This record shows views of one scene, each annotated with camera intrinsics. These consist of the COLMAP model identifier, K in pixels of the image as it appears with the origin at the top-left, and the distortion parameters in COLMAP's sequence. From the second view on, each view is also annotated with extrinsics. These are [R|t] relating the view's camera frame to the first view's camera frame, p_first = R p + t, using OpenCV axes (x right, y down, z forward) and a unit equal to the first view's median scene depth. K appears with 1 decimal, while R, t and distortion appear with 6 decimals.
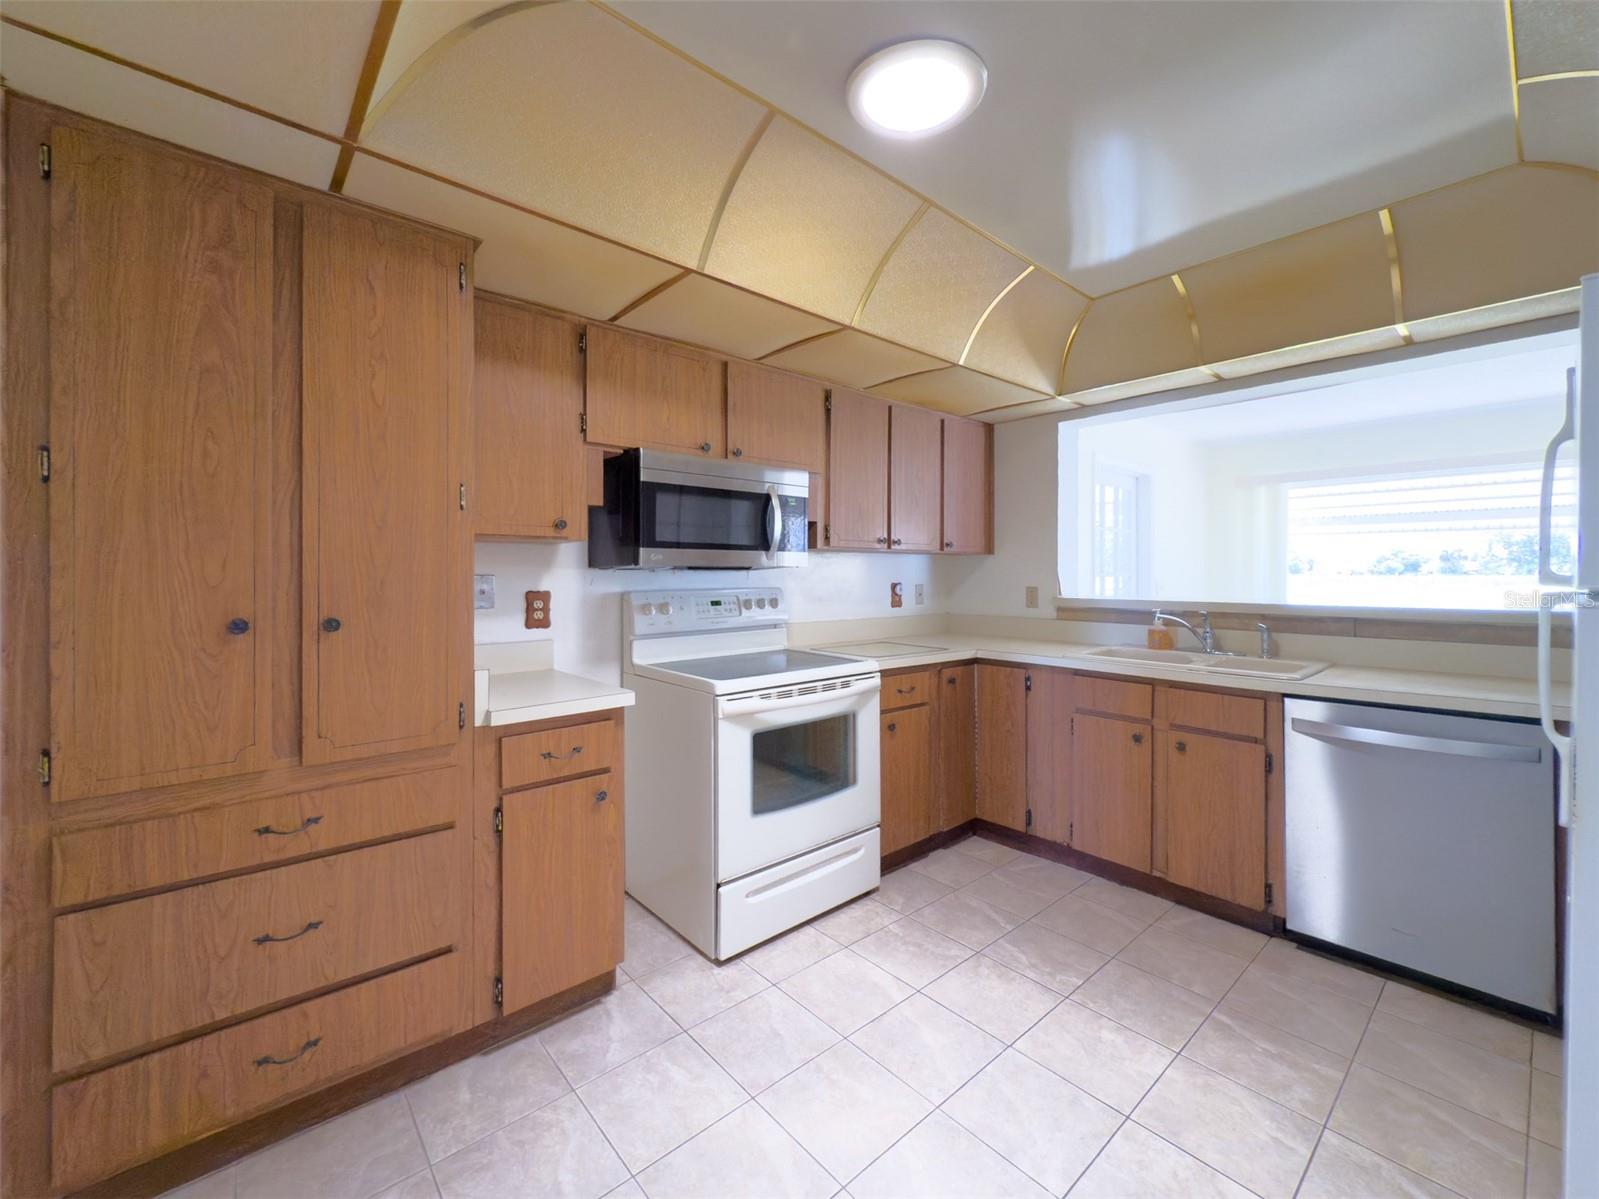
lens RADIAL K [[665.1, 0, 802.1], [0, 665.1, 574.6], [0, 0, 1]] dist [-0.000708, -0.000592]
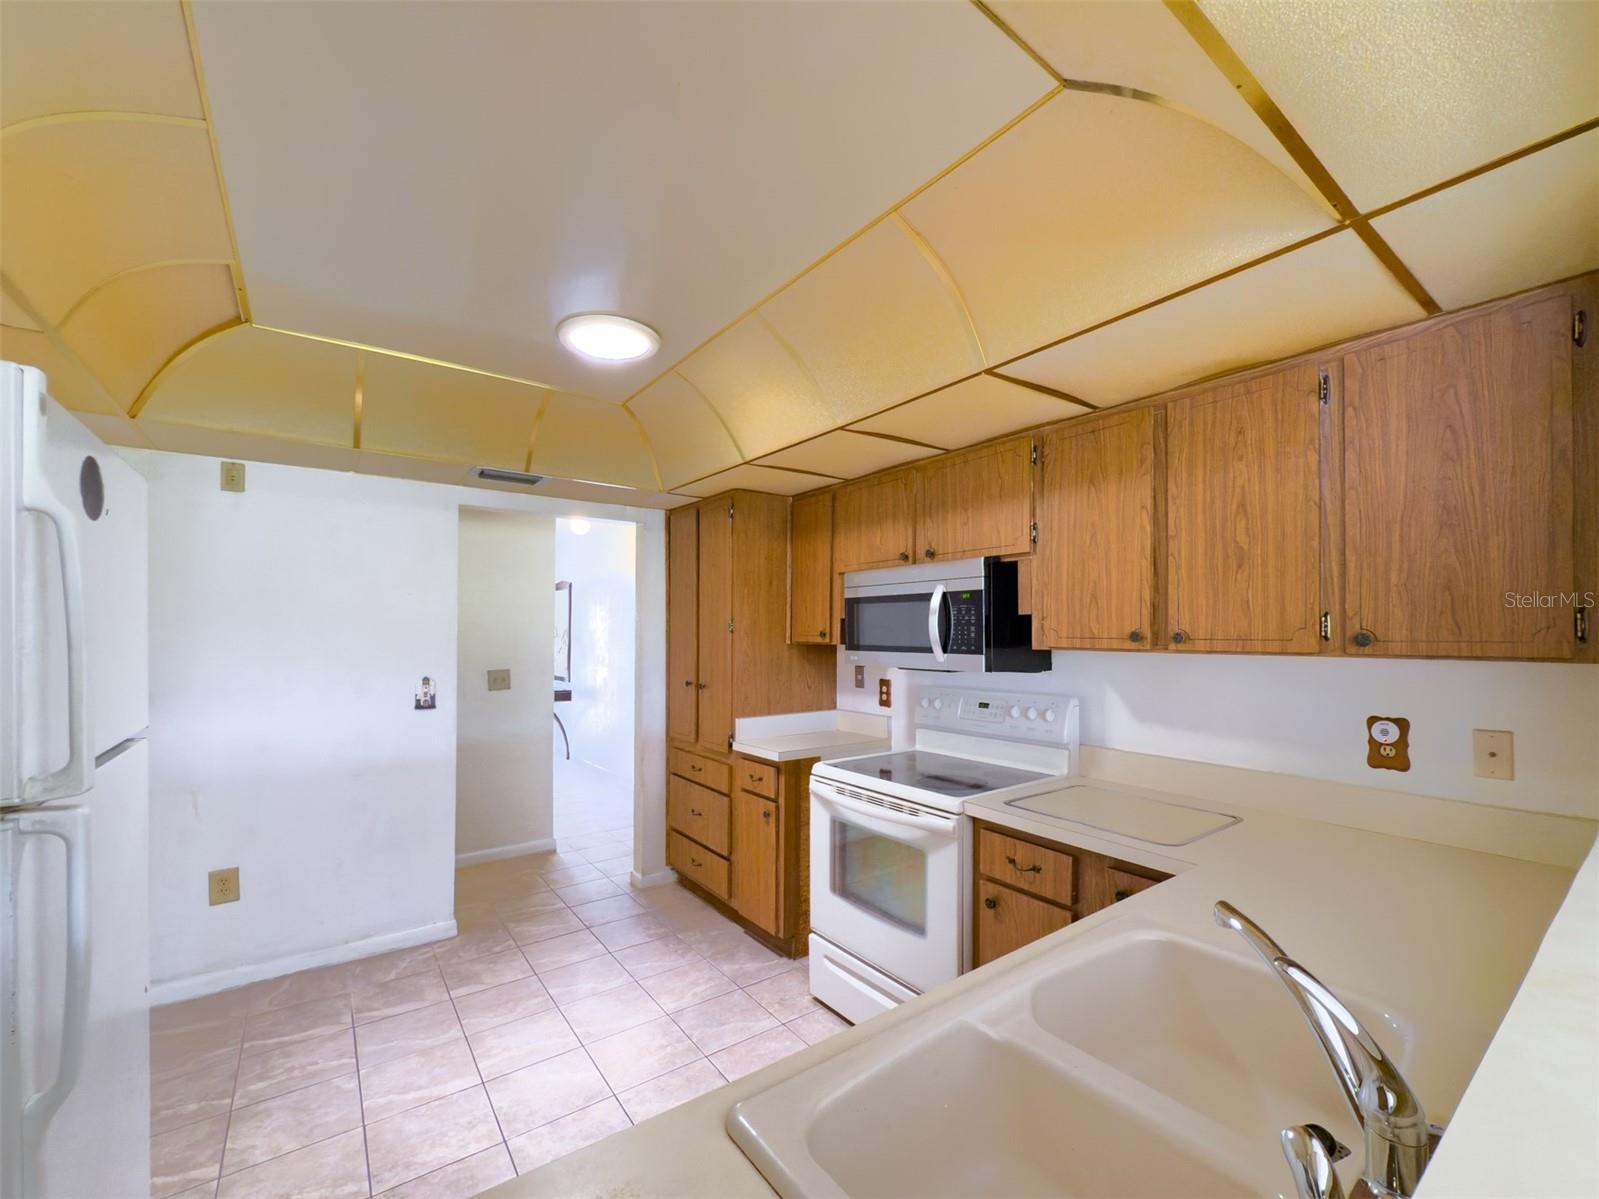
lens RADIAL K [[664.0, 0, 834.5], [0, 664.0, 633.1], [0, 0, 1]] dist [-0.000453, 0.000022]
pose [[-0.051349, -0.001753, -0.998679, 0.956507], [-0.006627, 0.999977, -0.001415, -0.066389], [0.998659, 0.006546, -0.051360, 0.966094]]
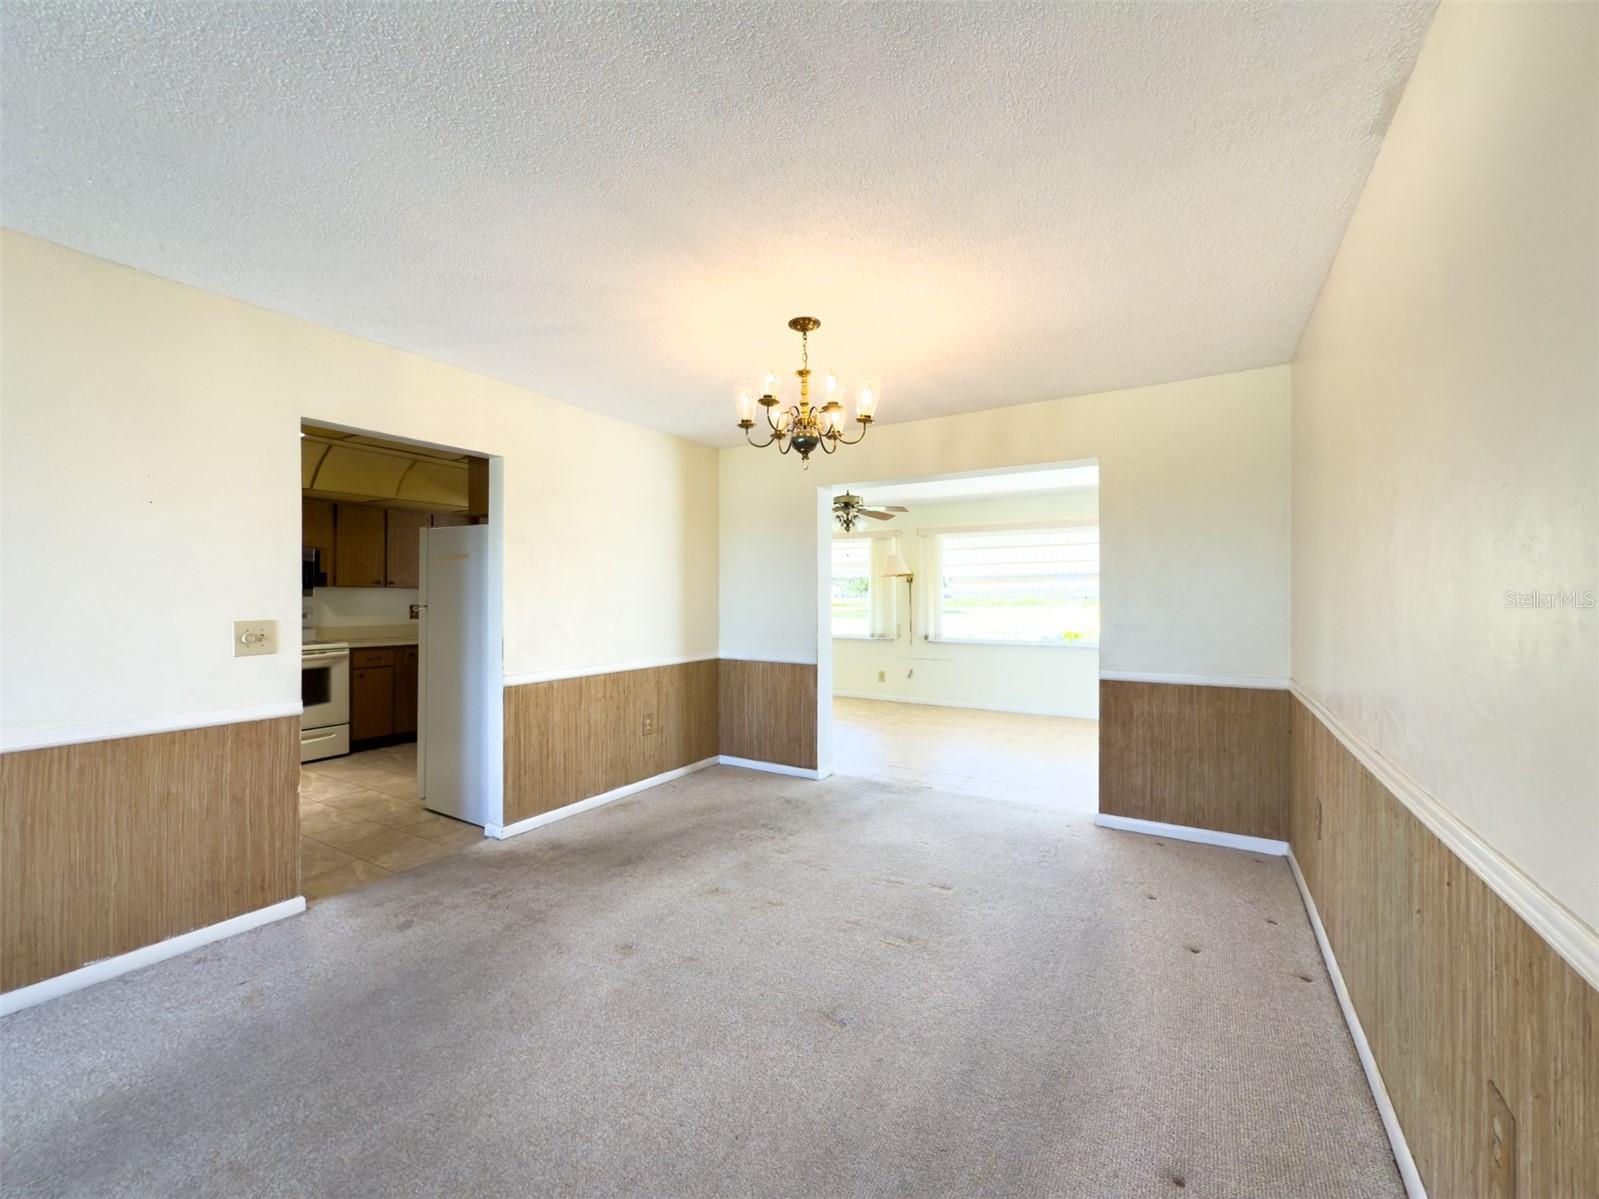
lens RADIAL K [[656.7, 0, 796.6], [0, 656.7, 595.7], [0, 0, 1]] dist [-0.001631, -0.000506]
pose [[0.953865, 0.002988, 0.300220, 0.886659], [-0.001202, 0.999980, -0.006135, -0.004247], [-0.300233, 0.005491, 0.953850, -1.442377]]
